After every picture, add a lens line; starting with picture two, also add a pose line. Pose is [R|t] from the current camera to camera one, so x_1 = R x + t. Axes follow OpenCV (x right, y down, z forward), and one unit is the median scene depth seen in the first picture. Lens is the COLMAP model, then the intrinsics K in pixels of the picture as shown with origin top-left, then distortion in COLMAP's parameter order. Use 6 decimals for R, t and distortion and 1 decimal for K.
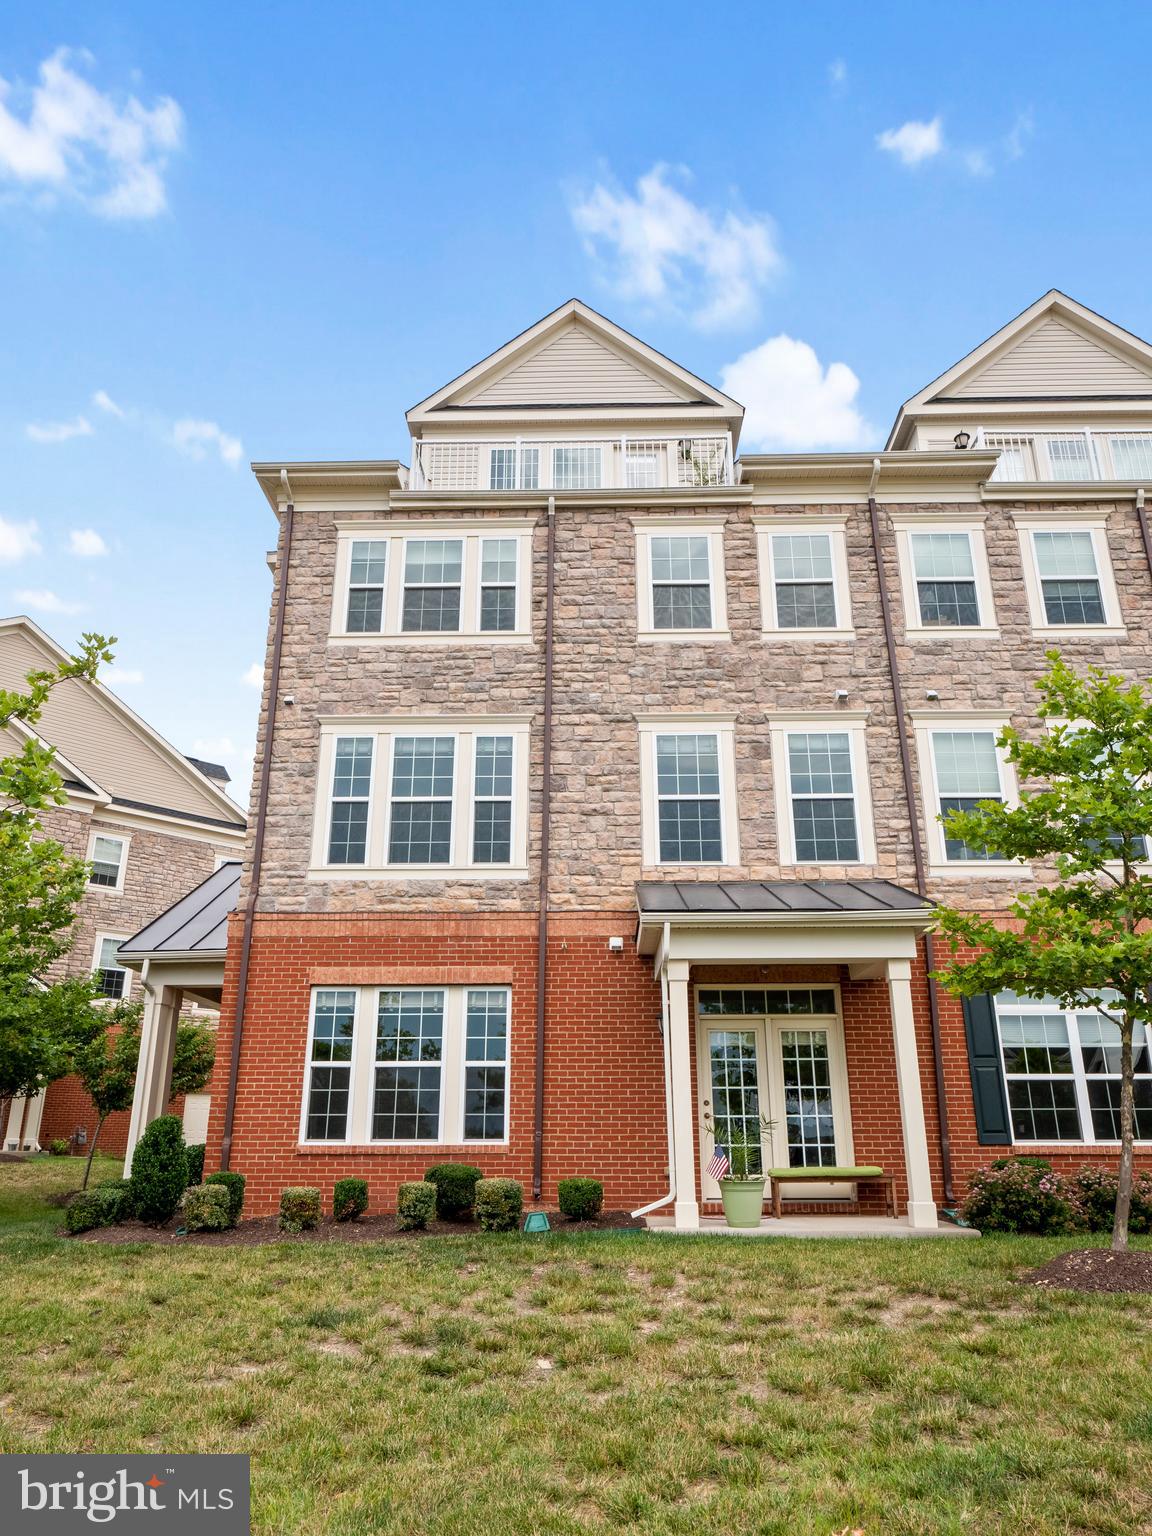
lens RADIAL K [[1064.9, 0, 576.0], [0, 1064.9, 768.0], [0, 0, 1]] dist [0.001507, 0.002342]
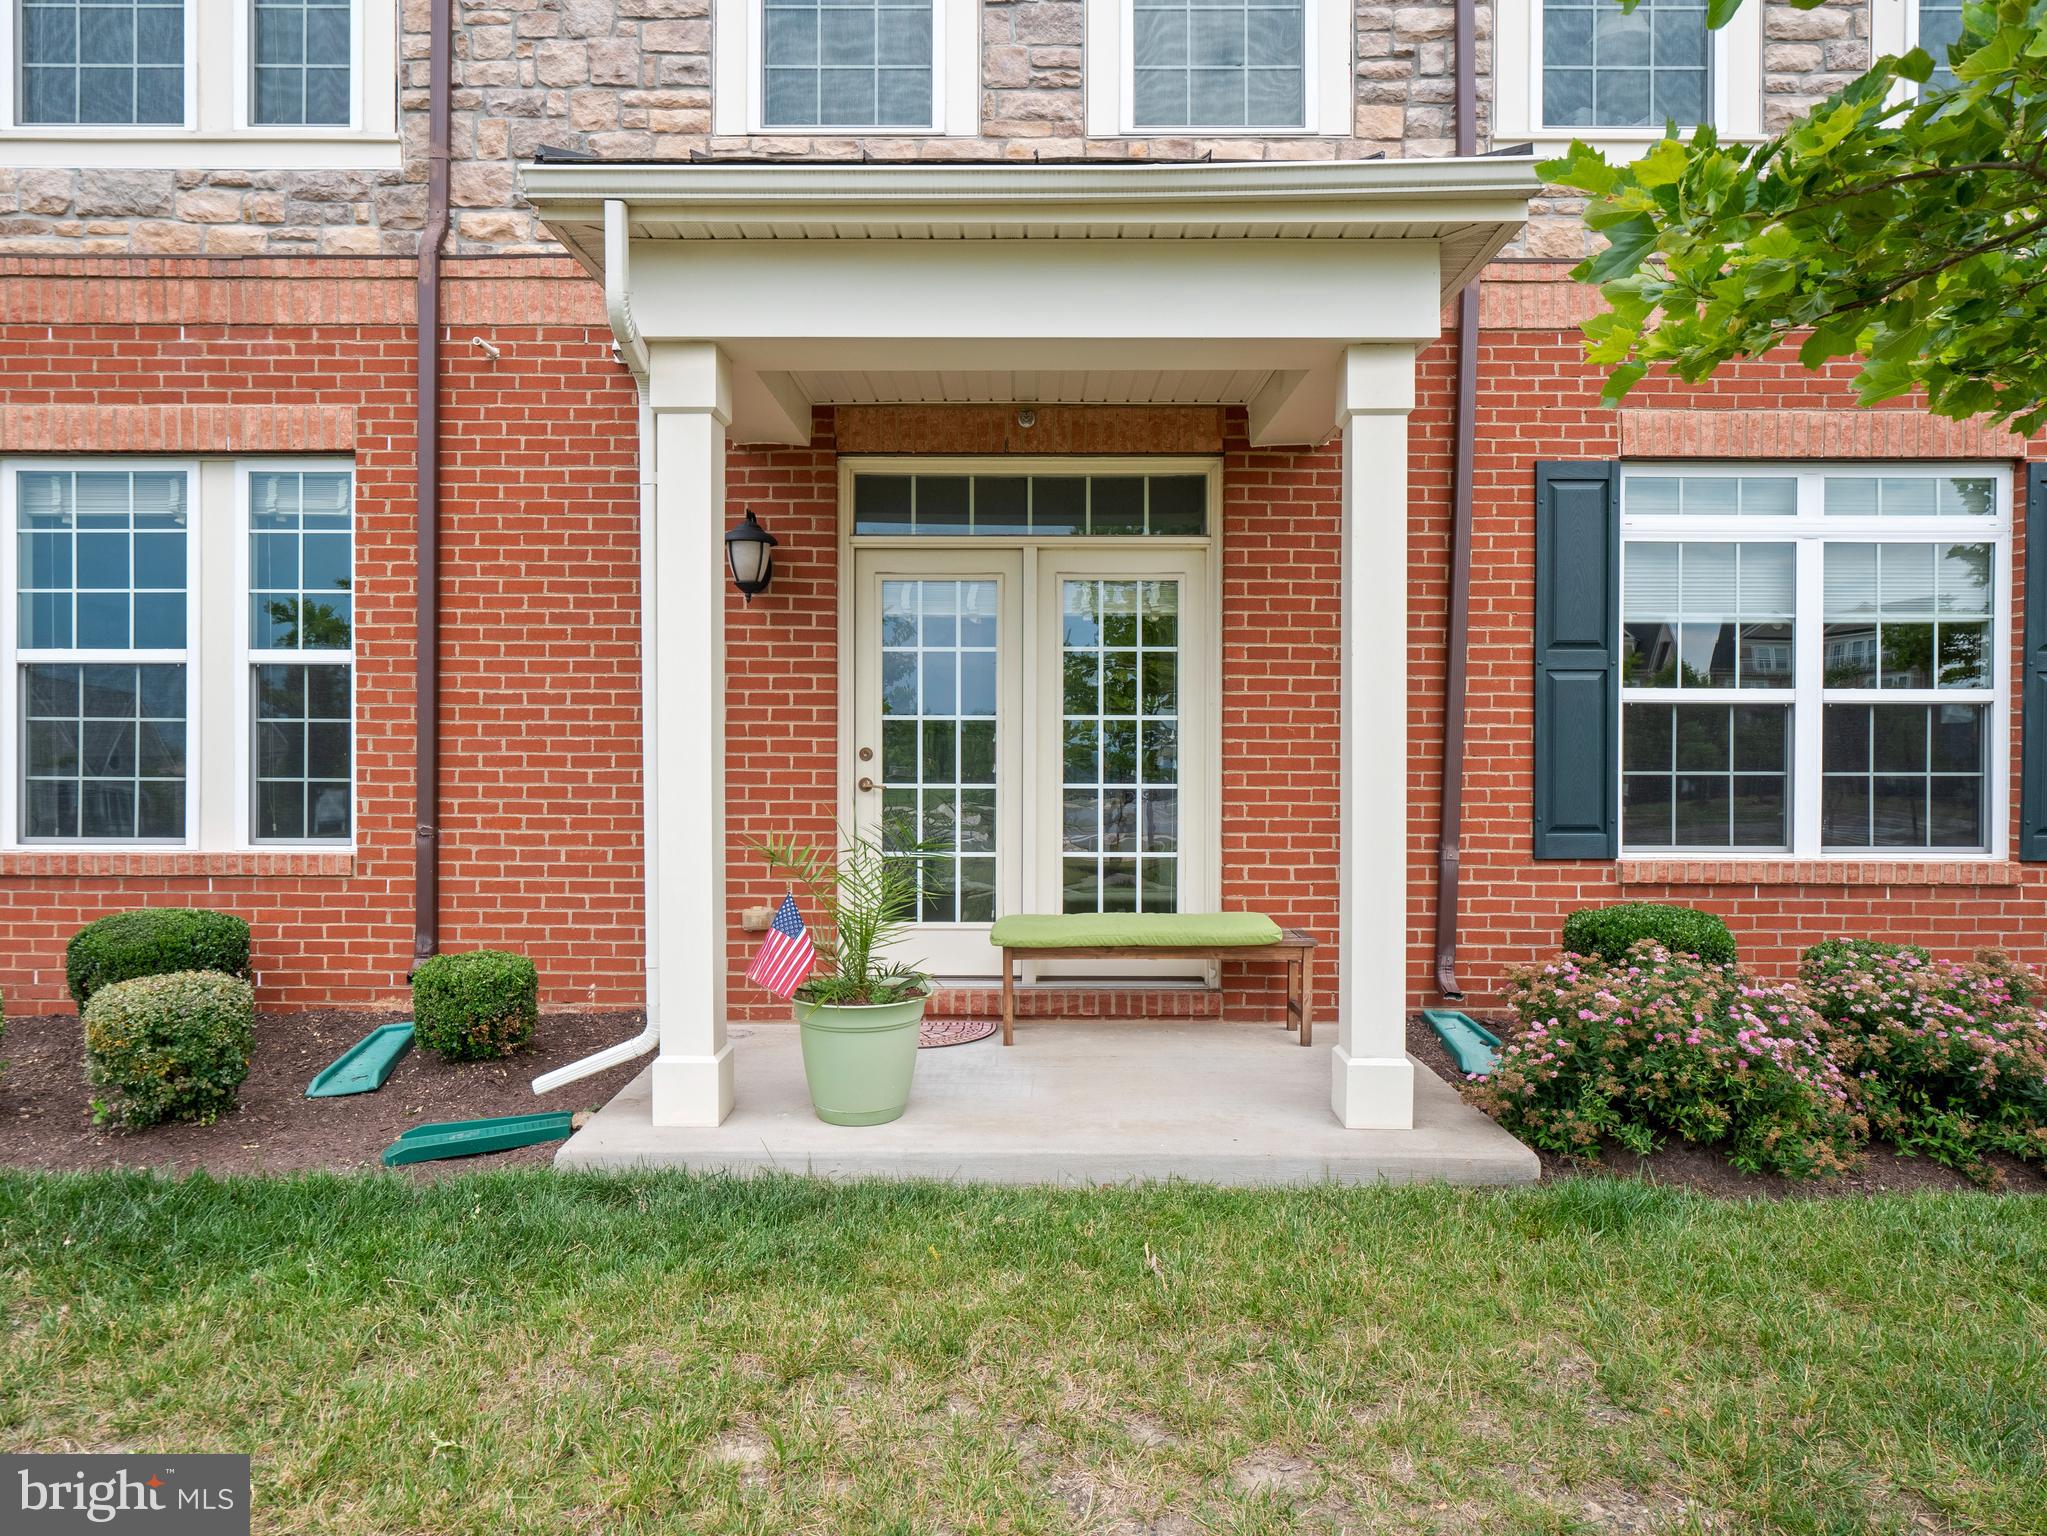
lens RADIAL K [[1311.8, 0, 1022.7], [0, 1311.8, 744.6], [0, 0, 1]] dist [0.000092, -0.000232]
pose [[0.999719, 0.003553, 0.023434, 0.167302], [-0.011266, 0.941110, 0.337912, 0.142540], [-0.020853, -0.338081, 0.940886, 0.530607]]
